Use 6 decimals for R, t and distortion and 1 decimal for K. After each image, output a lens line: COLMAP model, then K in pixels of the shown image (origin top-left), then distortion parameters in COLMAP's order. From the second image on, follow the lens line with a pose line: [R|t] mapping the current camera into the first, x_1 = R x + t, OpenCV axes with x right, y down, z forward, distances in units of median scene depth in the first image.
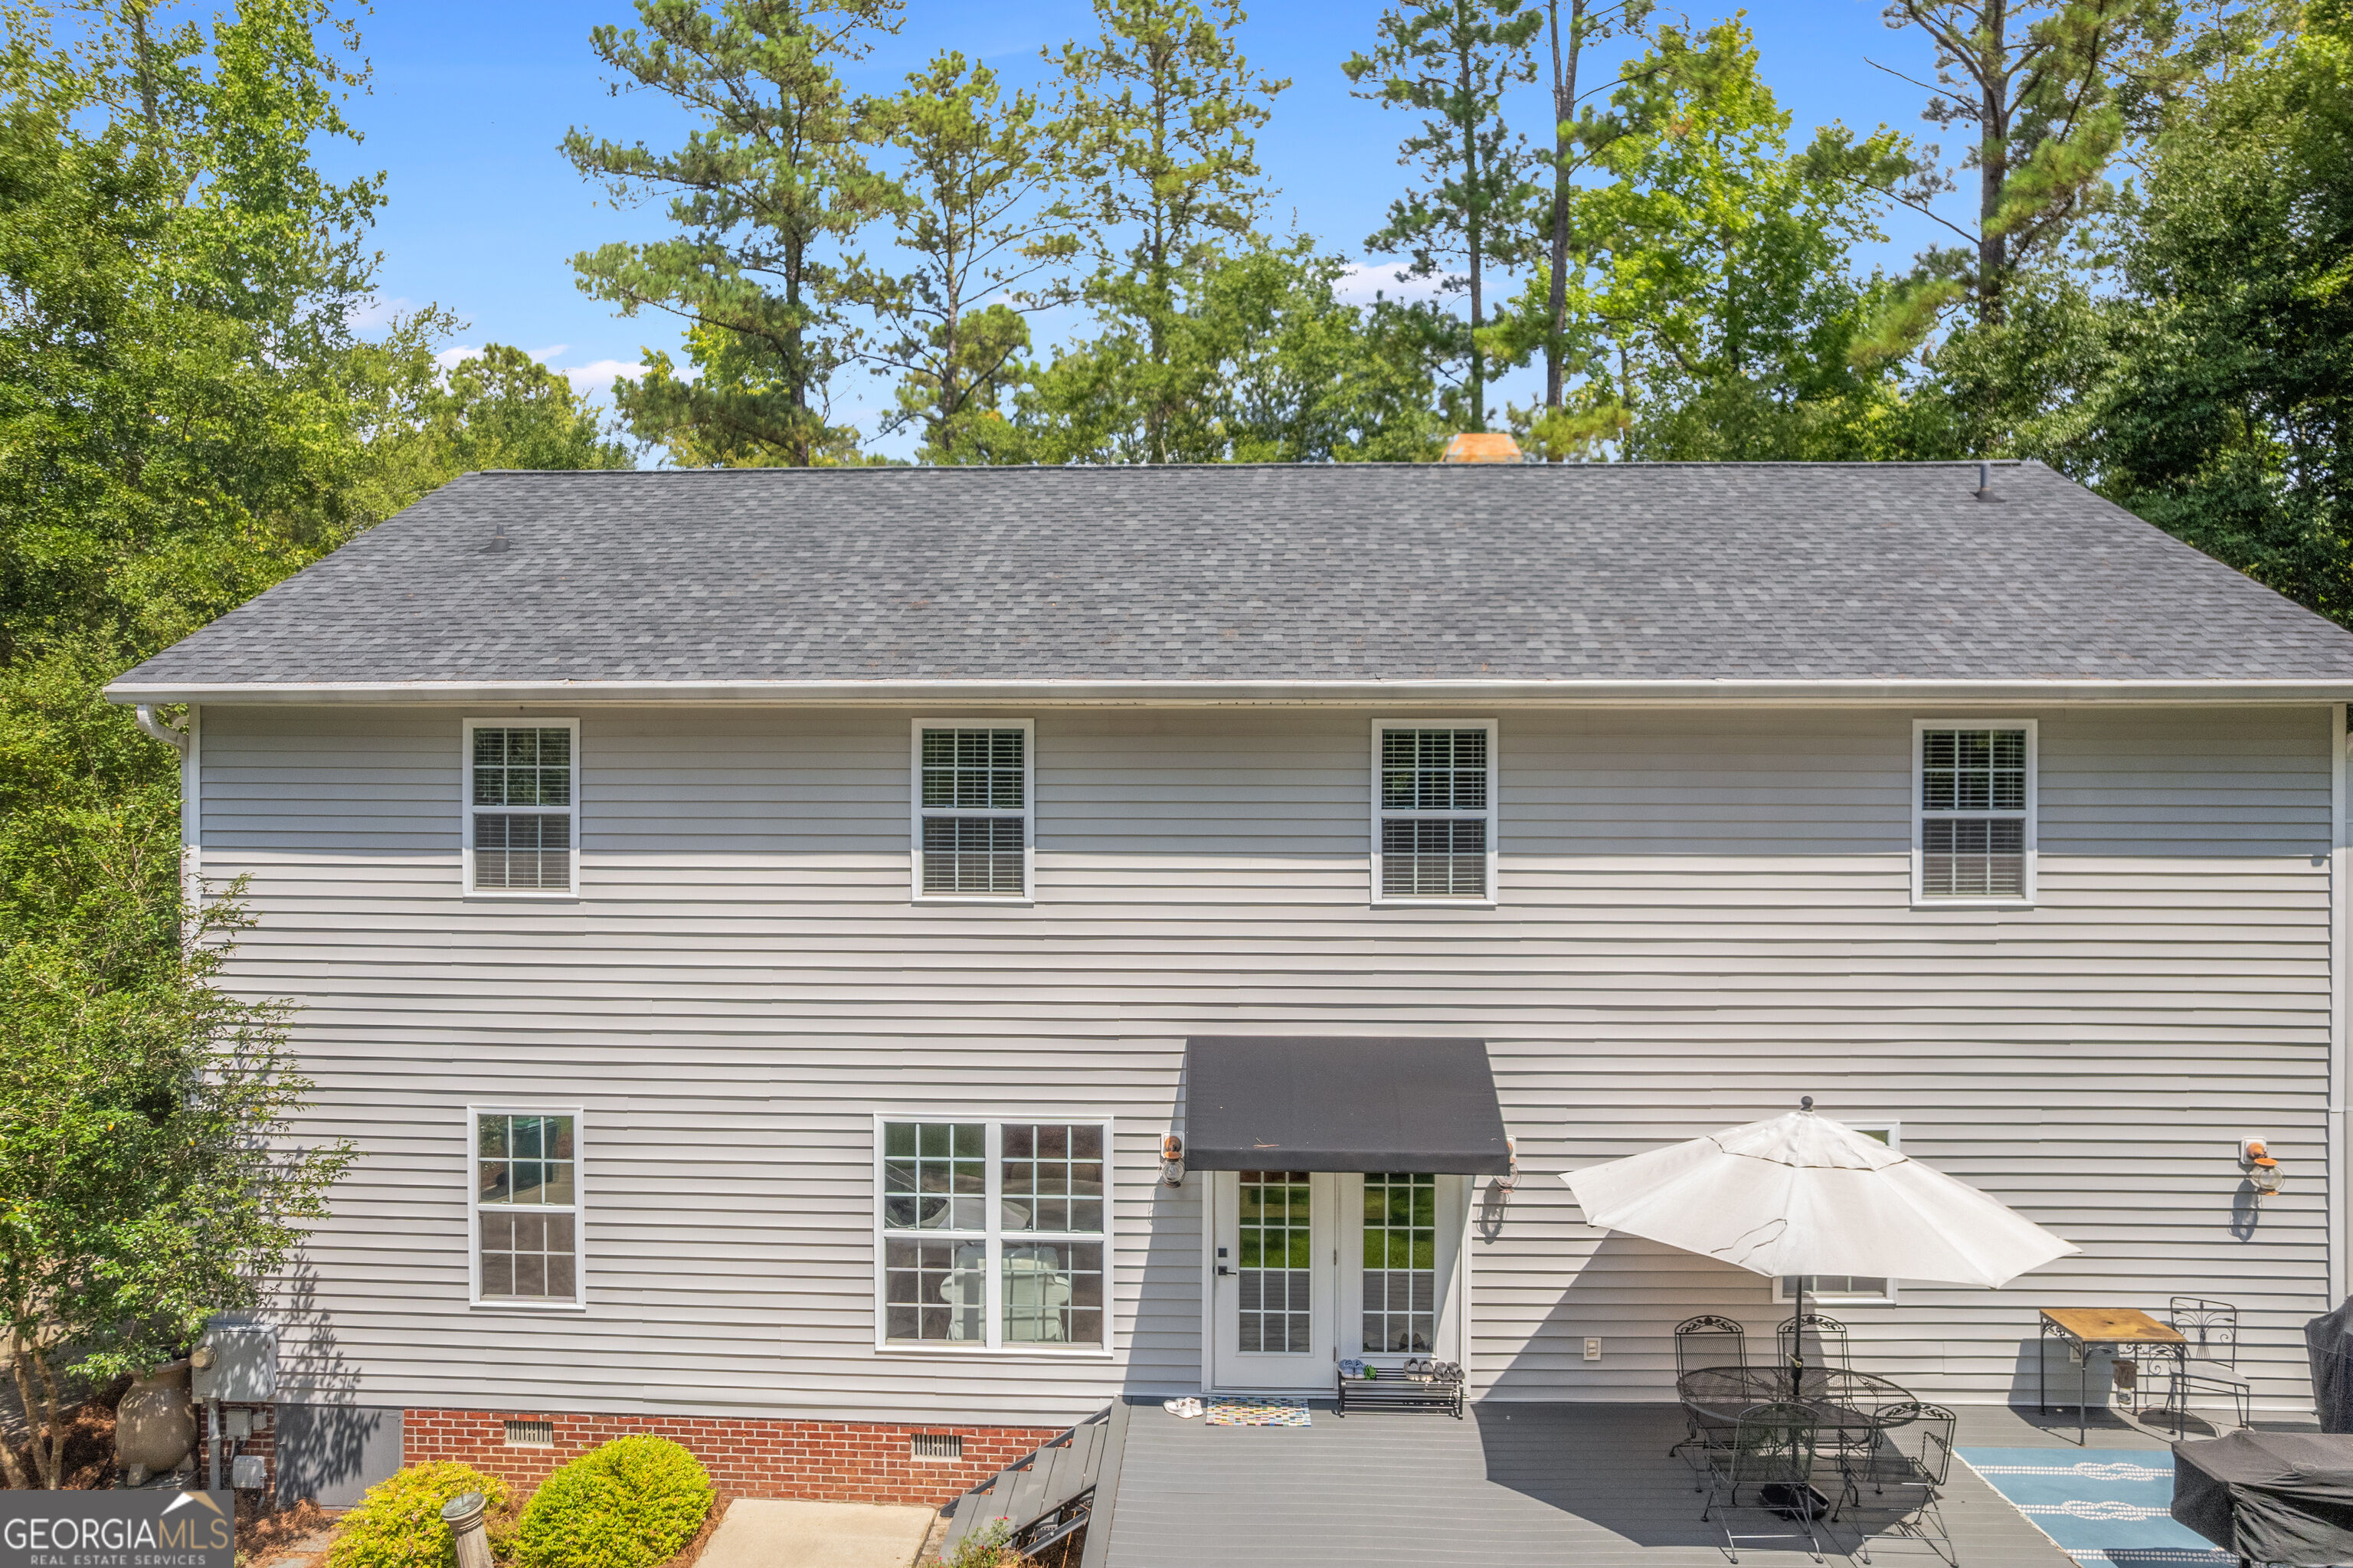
lens RADIAL K [[1506.3, 0, 1172.5], [0, 1506.3, 774.1], [0, 0, 1]] dist [-0.082141, 0.065581]
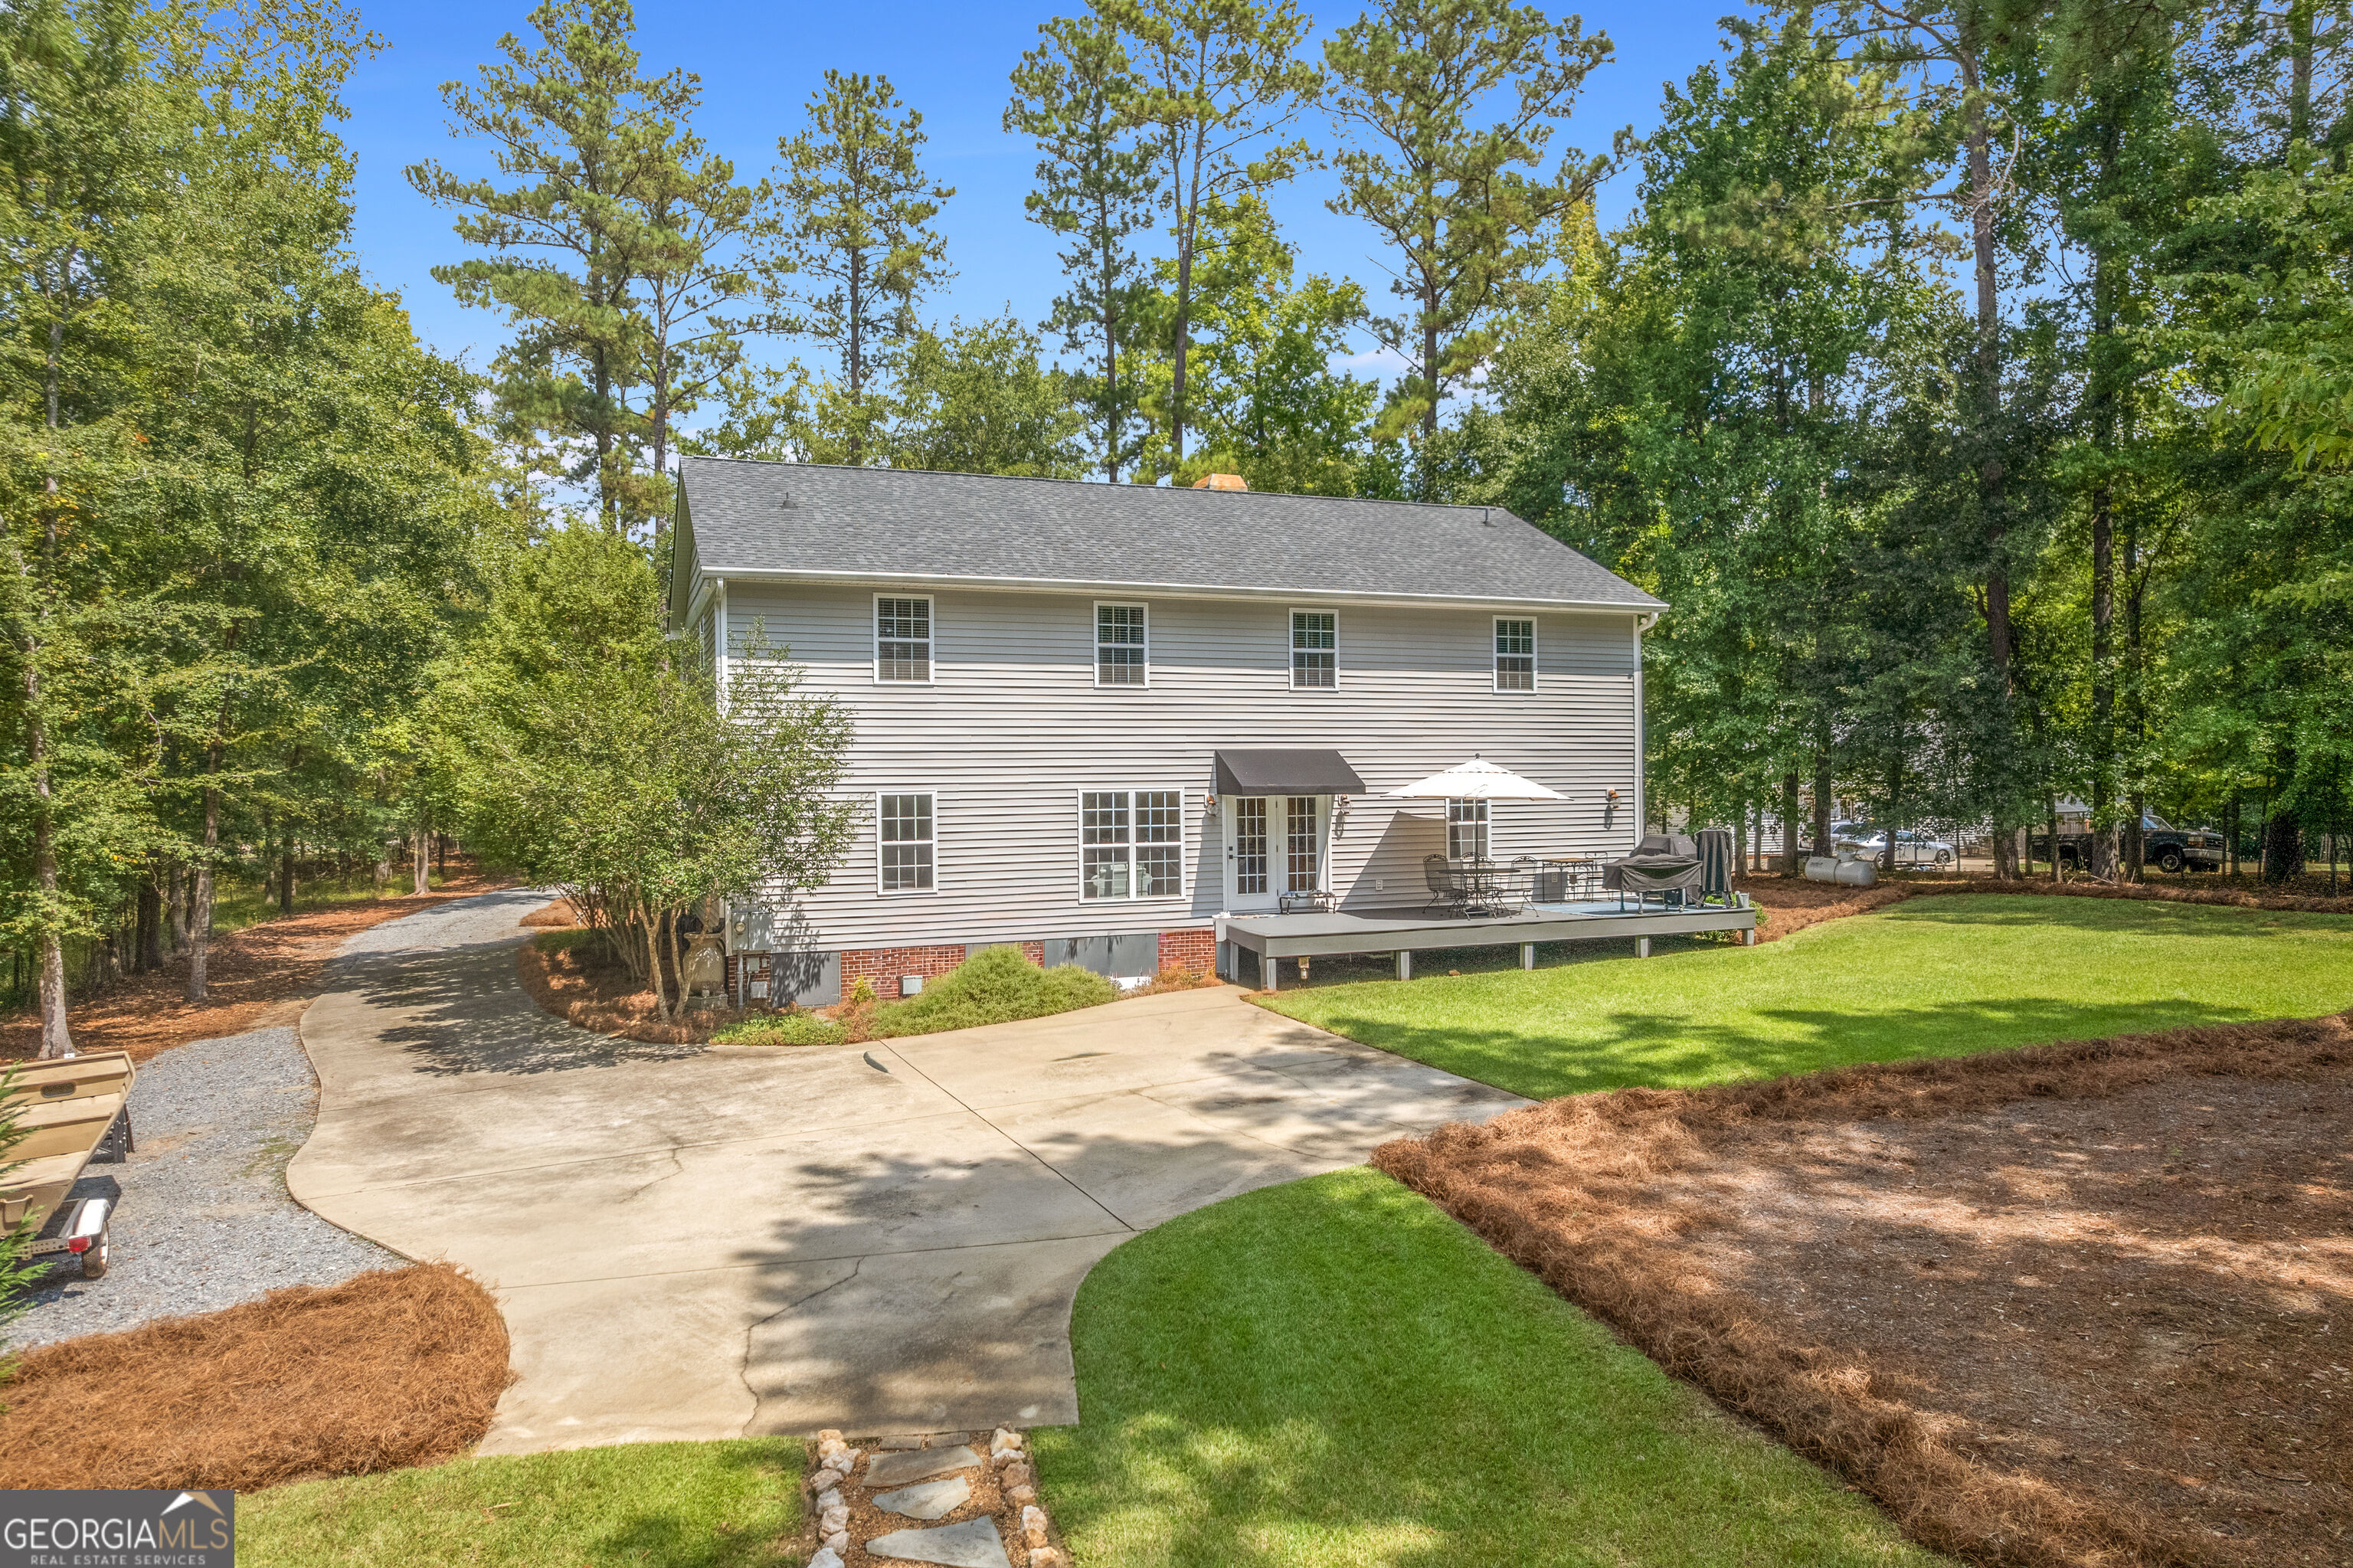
lens RADIAL K [[1506.3, 0, 1172.5], [0, 1506.3, 774.1], [0, 0, 1]] dist [-0.082141, 0.065581]
pose [[0.913267, -0.009605, 0.407248, -0.932119], [0.011529, 0.999931, -0.002271, 0.212120], [-0.407198, 0.006769, 0.913315, -0.972354]]
